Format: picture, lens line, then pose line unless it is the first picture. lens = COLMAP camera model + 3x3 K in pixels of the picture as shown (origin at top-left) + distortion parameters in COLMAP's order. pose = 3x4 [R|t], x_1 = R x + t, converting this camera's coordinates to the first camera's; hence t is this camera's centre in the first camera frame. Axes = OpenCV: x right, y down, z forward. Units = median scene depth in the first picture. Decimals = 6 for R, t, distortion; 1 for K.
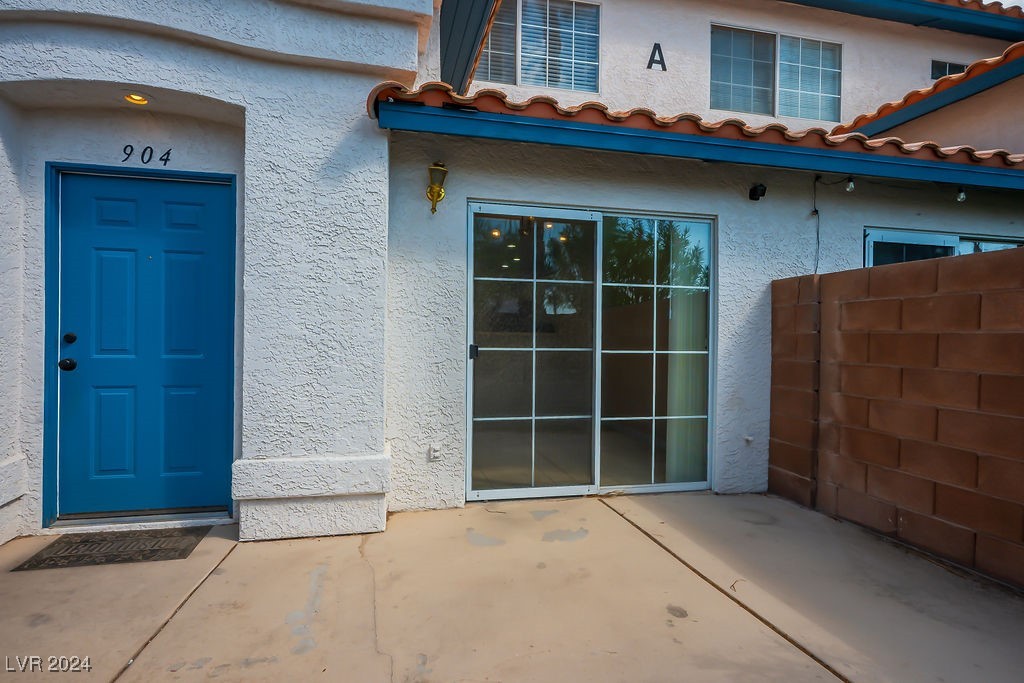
lens RADIAL K [[504.9, 0, 507.5], [0, 504.9, 342.2], [0, 0, 1]] dist [0.012993, 0.002326]
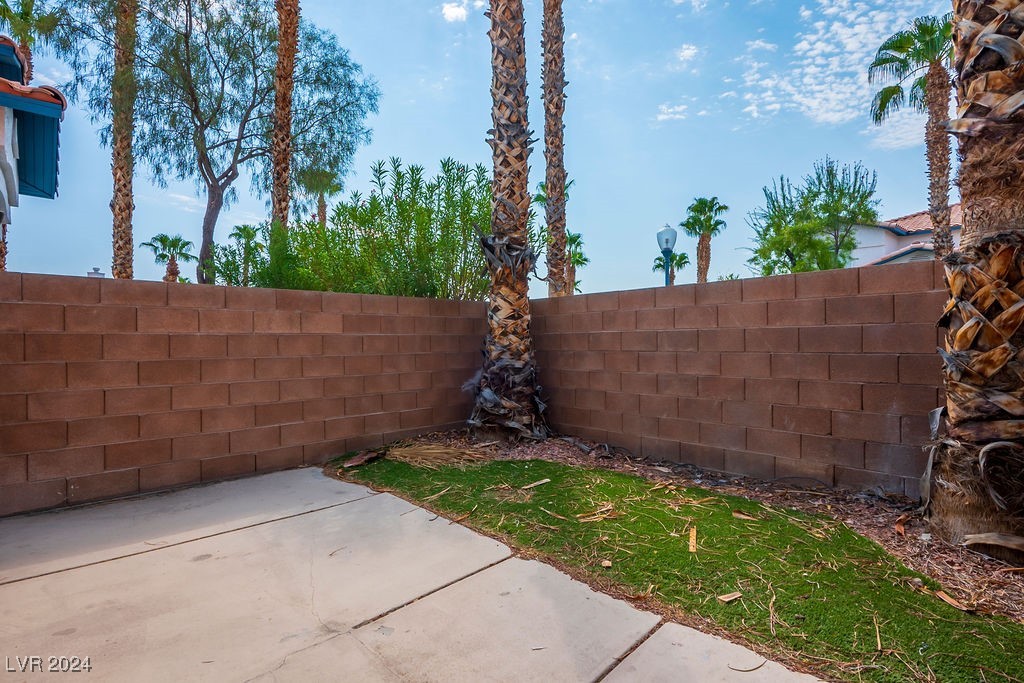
lens RADIAL K [[504.9, 0, 509.1], [0, 504.9, 340.8], [0, 0, 1]] dist [0.012993, 0.002326]
pose [[-0.442289, -0.010675, 0.896809, -0.822893], [0.008449, 0.999835, 0.016068, -0.012022], [-0.896833, 0.014684, -0.442126, 0.638583]]
